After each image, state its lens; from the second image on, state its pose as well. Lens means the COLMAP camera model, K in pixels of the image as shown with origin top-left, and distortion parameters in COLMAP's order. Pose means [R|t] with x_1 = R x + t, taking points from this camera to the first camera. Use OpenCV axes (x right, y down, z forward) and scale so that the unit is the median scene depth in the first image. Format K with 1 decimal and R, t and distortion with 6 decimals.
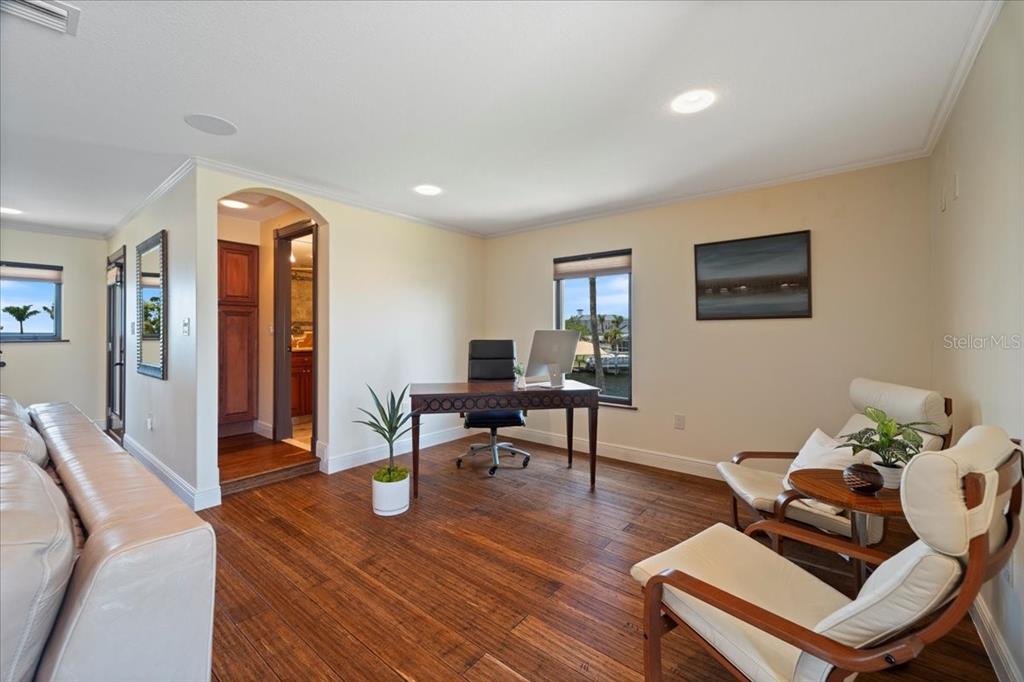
lens RADIAL K [[413.8, 0, 513.4], [0, 413.8, 324.4], [0, 0, 1]] dist [0.000094, -0.000004]
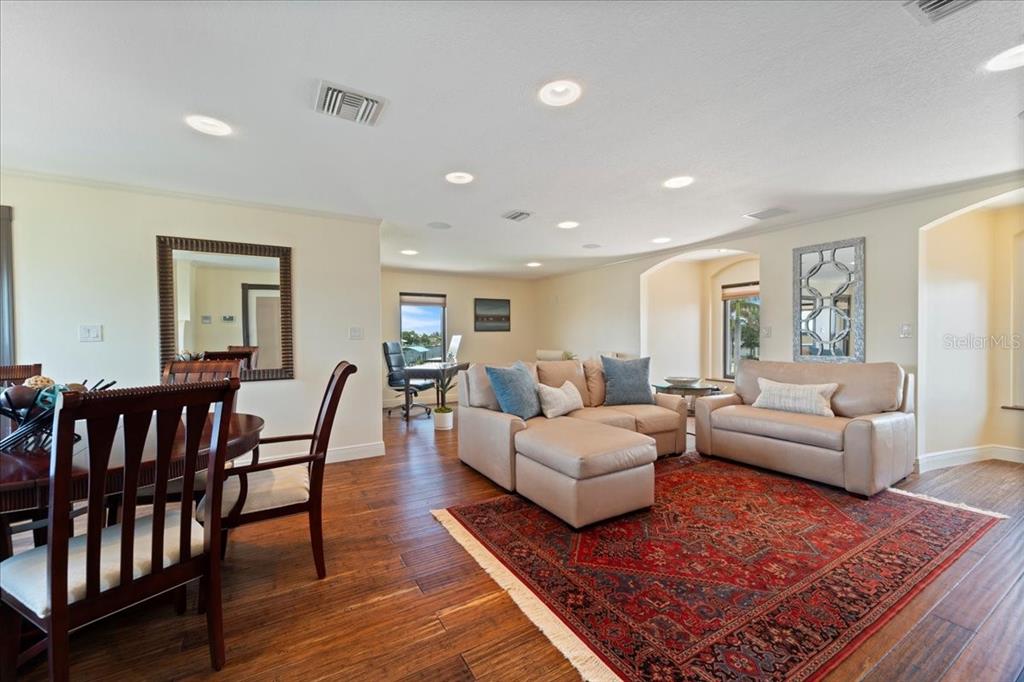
lens RADIAL K [[409.6, 0, 509.4], [0, 409.6, 314.9], [0, 0, 1]] dist [-0.001098, -0.000271]
pose [[0.351682, 0.052464, 0.934648, -1.619999], [-0.006703, 0.998544, -0.053528, 0.019141], [-0.936095, 0.012560, 0.351522, 0.028023]]
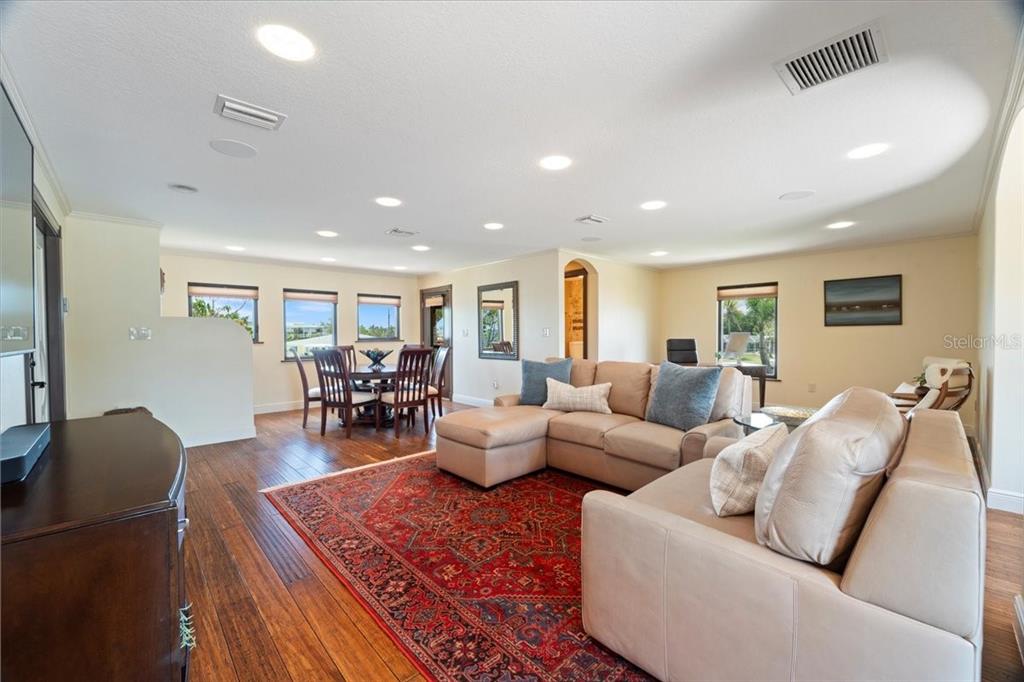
lens RADIAL K [[413.0, 0, 512.0], [0, 413.0, 341.0], [0, 0, 1]] dist [0.000752, 0.000050]
pose [[0.990084, -0.000765, -0.140474, -0.572875], [0.004524, 0.999640, 0.026444, -0.000997], [0.140403, -0.026818, 0.989731, -0.828276]]
